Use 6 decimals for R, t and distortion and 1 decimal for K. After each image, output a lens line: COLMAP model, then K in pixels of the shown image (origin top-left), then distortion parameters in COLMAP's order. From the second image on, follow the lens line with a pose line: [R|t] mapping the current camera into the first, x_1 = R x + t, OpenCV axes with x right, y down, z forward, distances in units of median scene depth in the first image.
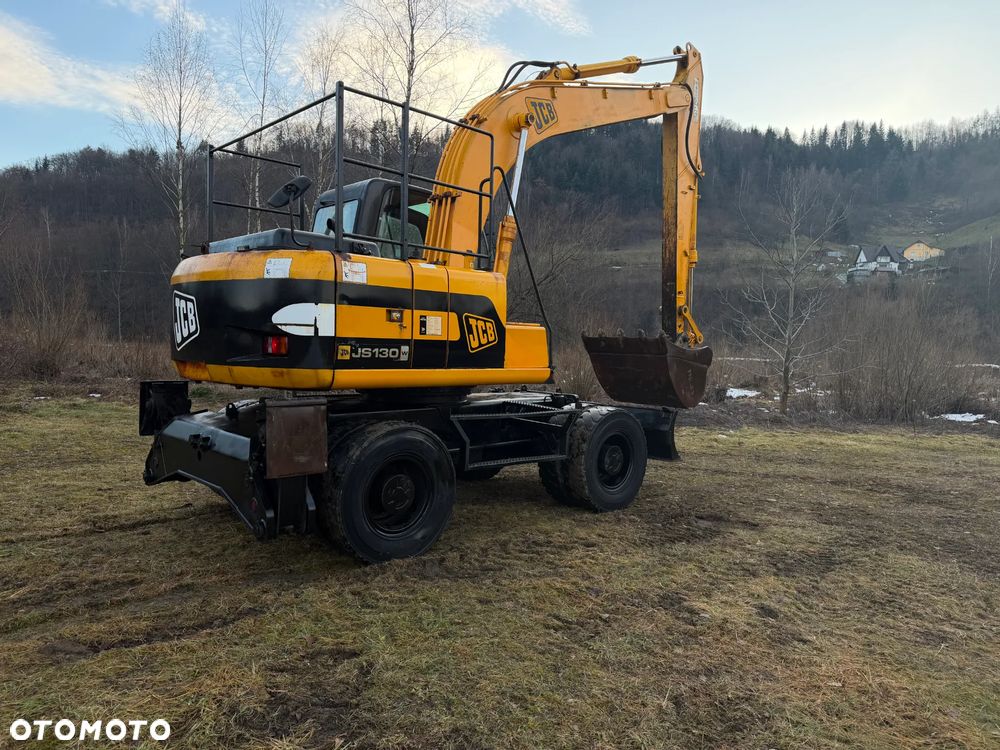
lens RADIAL K [[697.6, 0, 500.0], [0, 697.6, 375.0], [0, 0, 1]] dist [0.084221, -0.112062]
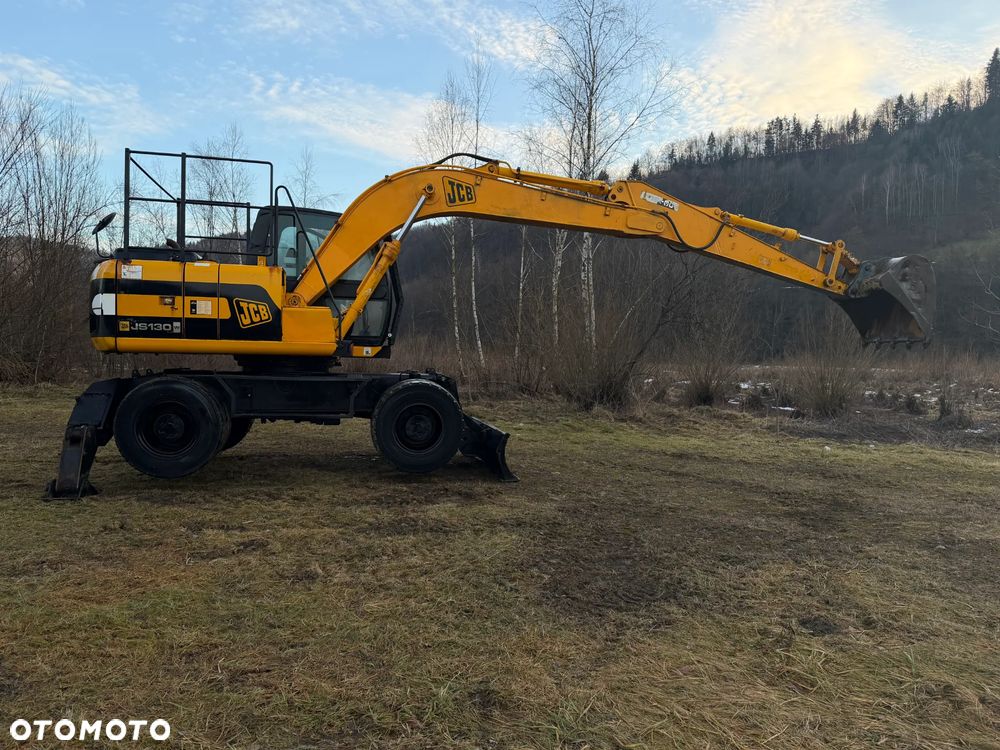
lens RADIAL K [[718.1, 0, 497.0], [0, 718.1, 351.0], [0, 0, 1]] dist [0.036922, -0.054447]
pose [[0.822730, -0.006889, -0.568391, 1.204453], [-0.025068, 0.998514, -0.048386, 0.069528], [0.567880, 0.054057, 0.821334, 0.172519]]
